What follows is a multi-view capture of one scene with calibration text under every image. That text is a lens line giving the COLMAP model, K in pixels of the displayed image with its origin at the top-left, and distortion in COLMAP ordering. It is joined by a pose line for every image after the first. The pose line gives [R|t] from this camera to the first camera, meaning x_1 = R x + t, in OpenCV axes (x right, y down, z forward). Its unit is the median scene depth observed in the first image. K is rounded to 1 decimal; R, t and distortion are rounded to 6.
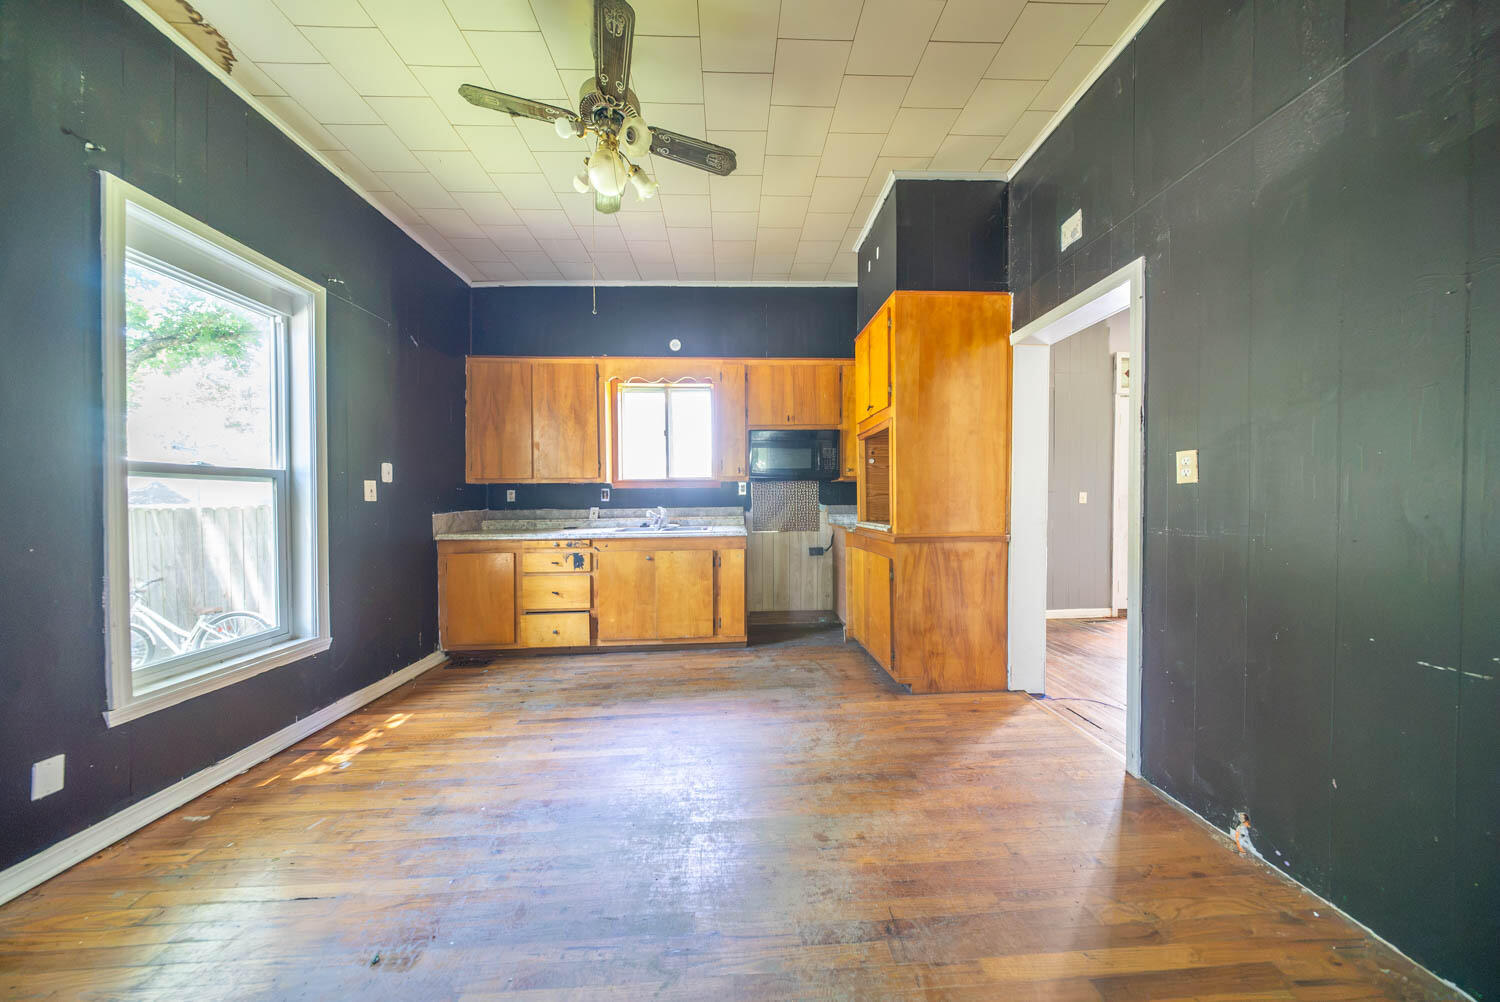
lens RADIAL K [[438.9, 0, 749.4], [0, 438.9, 502.4], [0, 0, 1]] dist [0.000890, 0.000012]
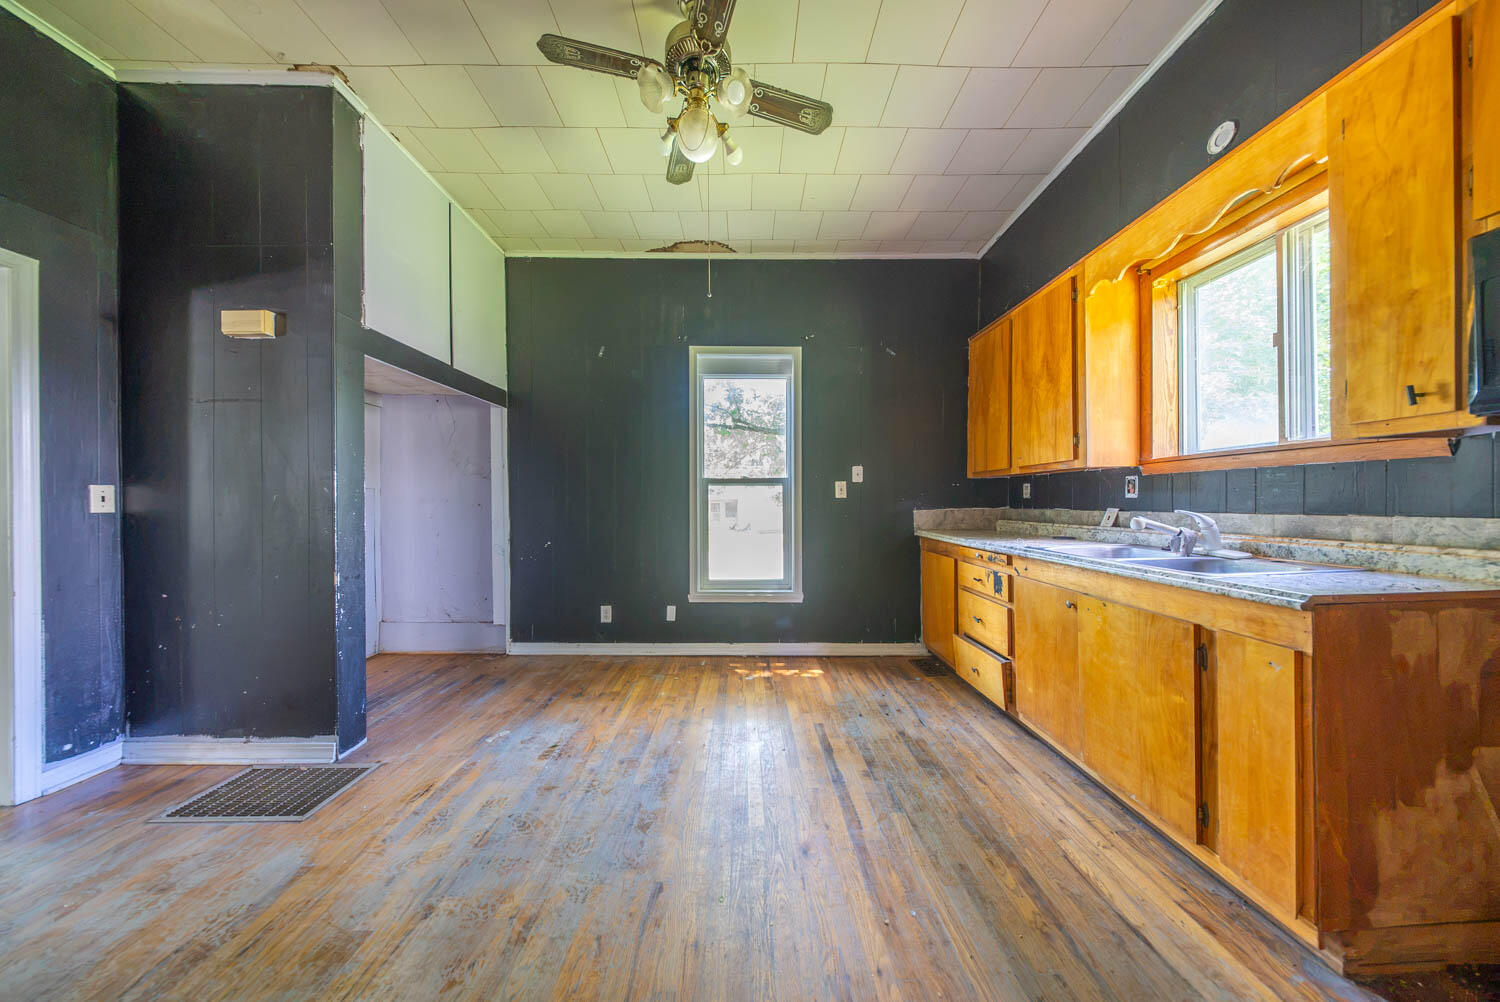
lens RADIAL K [[438.9, 0, 749.1], [0, 438.9, 503.0], [0, 0, 1]] dist [0.000890, 0.000012]
pose [[-0.029611, 0.013644, -0.999468, 0.321971], [-0.000750, 0.999906, 0.013673, -0.003908], [0.999561, 0.001154, -0.029598, 0.625188]]
